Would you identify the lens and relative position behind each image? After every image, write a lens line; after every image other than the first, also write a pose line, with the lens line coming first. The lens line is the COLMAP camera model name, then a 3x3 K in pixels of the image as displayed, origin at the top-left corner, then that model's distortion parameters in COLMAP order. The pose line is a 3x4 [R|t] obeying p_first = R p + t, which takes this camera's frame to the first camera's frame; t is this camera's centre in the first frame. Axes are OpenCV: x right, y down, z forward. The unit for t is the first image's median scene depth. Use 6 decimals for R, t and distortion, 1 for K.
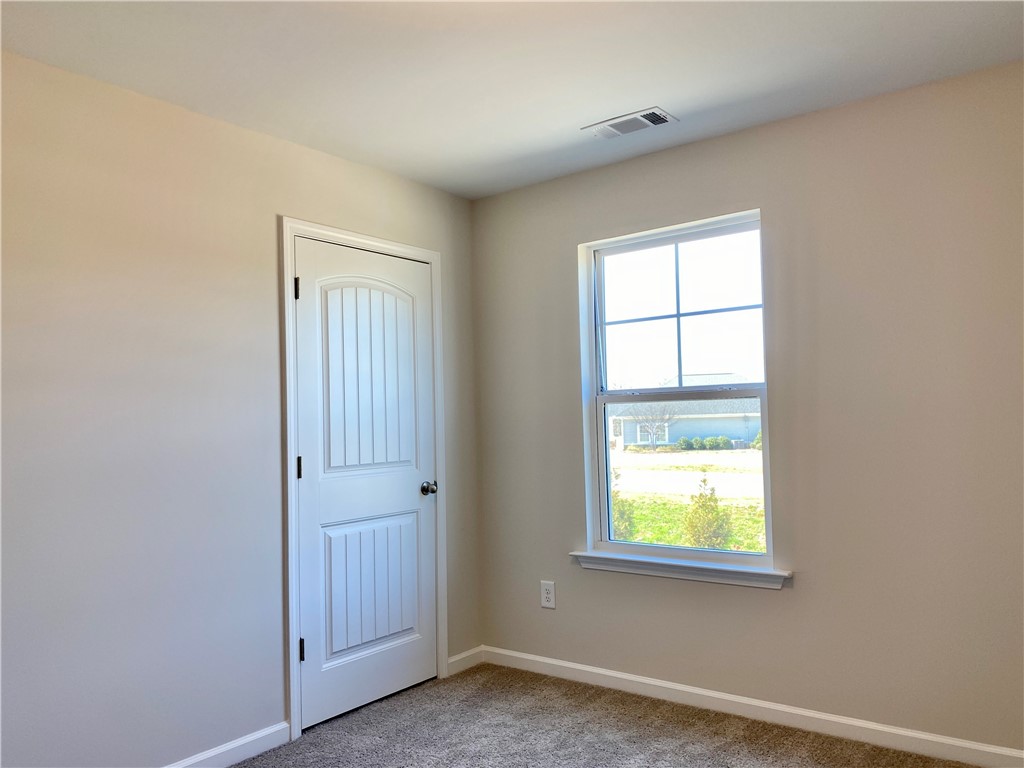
lens RADIAL K [[783.2, 0, 516.6], [0, 783.2, 392.4], [0, 0, 1]] dist [0.038874, -0.018392]
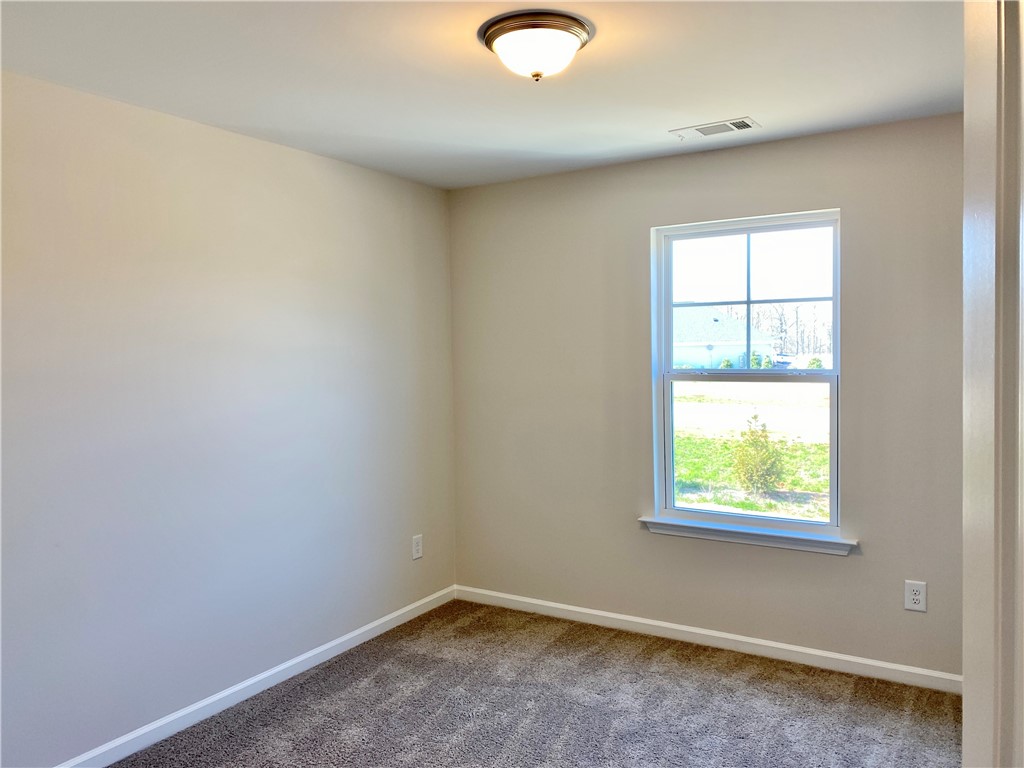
lens RADIAL K [[783.2, 0, 510.4], [0, 783.2, 393.0], [0, 0, 1]] dist [0.038874, -0.018392]
pose [[0.994004, 0.012710, 0.108601, -0.232046], [-0.022152, 0.996033, 0.086187, -0.059543], [-0.107075, -0.088076, 0.990342, -0.041335]]
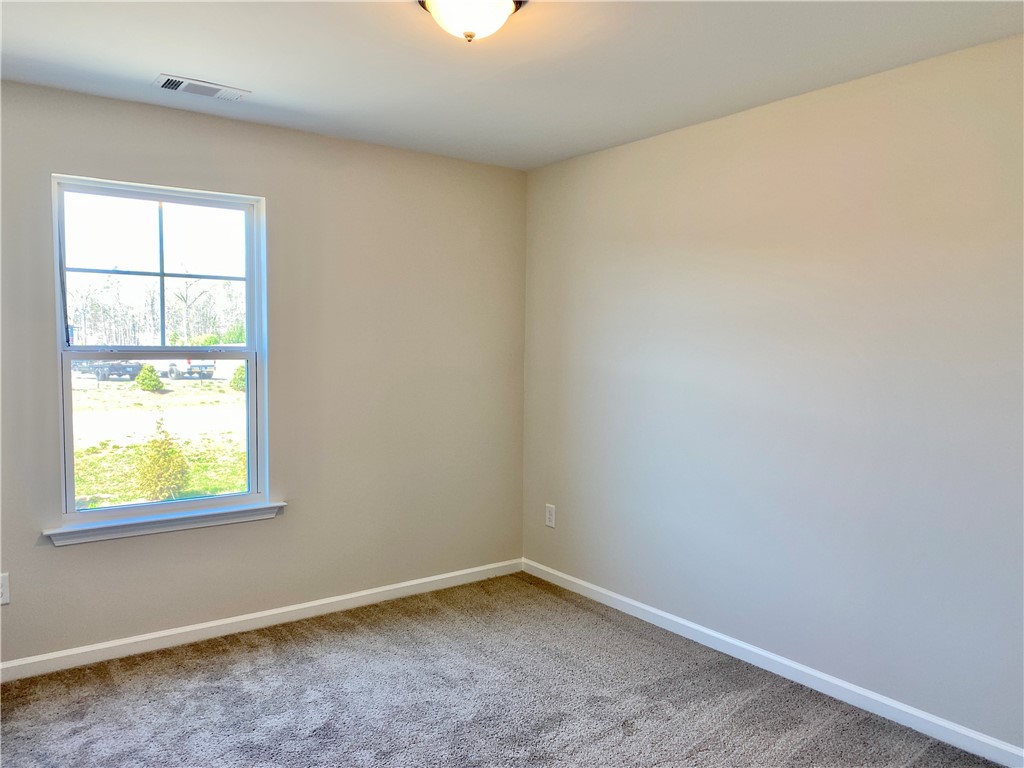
lens RADIAL K [[783.2, 0, 516.0], [0, 783.2, 387.3], [0, 0, 1]] dist [0.038874, -0.018392]
pose [[0.295056, -0.032854, 0.954915, -0.629337], [-0.059010, 0.996874, 0.052531, -0.033996], [-0.953656, -0.071849, 0.292195, 0.262624]]
